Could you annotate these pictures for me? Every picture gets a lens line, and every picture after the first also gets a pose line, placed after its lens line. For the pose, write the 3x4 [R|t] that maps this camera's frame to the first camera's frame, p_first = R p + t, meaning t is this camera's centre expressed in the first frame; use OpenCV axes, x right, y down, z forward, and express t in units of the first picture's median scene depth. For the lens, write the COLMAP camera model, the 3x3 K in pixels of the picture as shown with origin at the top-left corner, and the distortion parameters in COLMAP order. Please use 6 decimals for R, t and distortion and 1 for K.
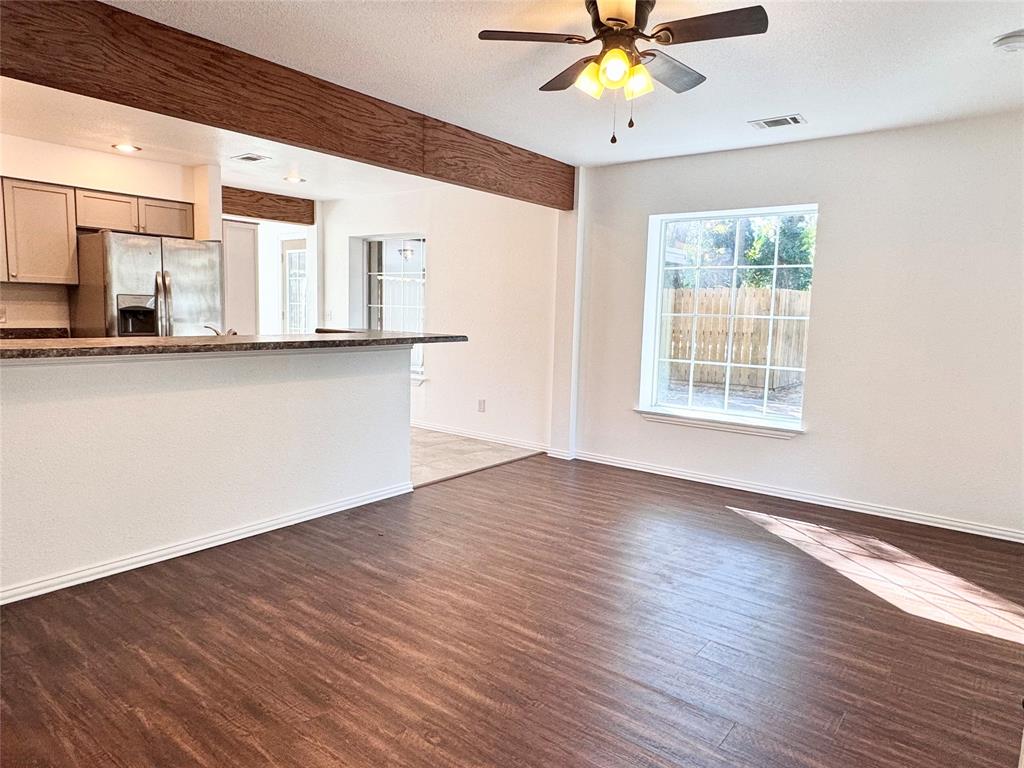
lens RADIAL K [[648.4, 0, 507.0], [0, 648.4, 381.9], [0, 0, 1]] dist [0.000185, 0.000081]
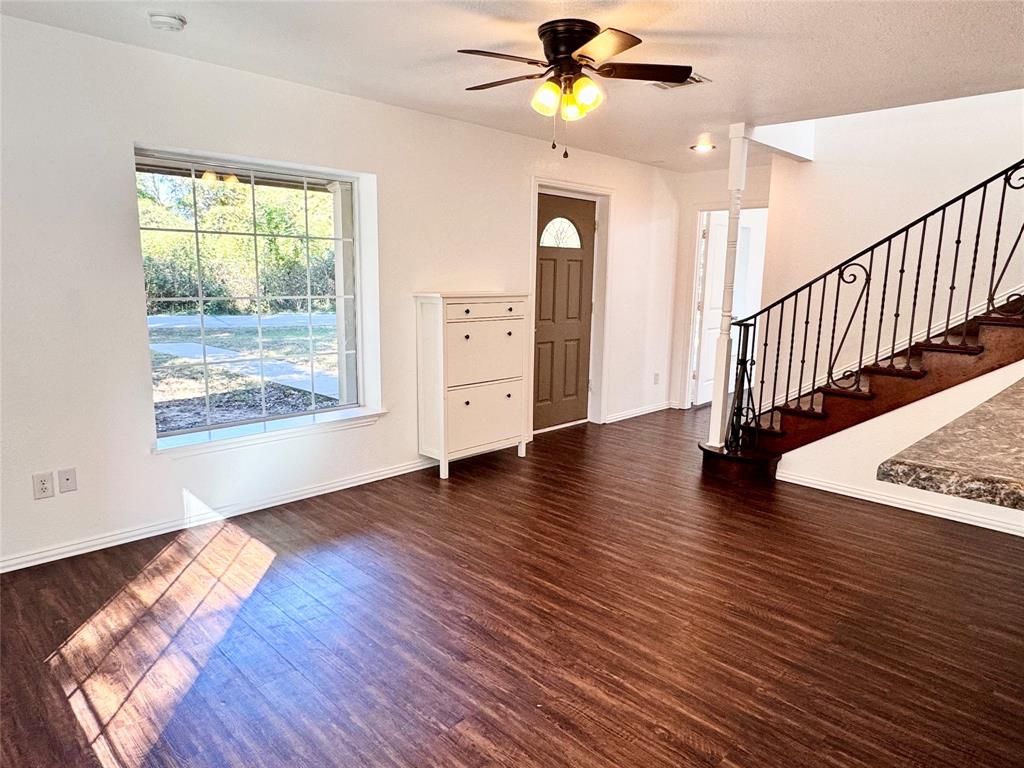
lens RADIAL K [[648.4, 0, 507.0], [0, 648.4, 381.9], [0, 0, 1]] dist [0.000185, 0.000081]
pose [[-0.992271, -0.064788, 0.105833, 0.099157], [-0.033055, 0.960069, 0.277805, -0.248797], [-0.119606, 0.272159, -0.954790, 1.806856]]
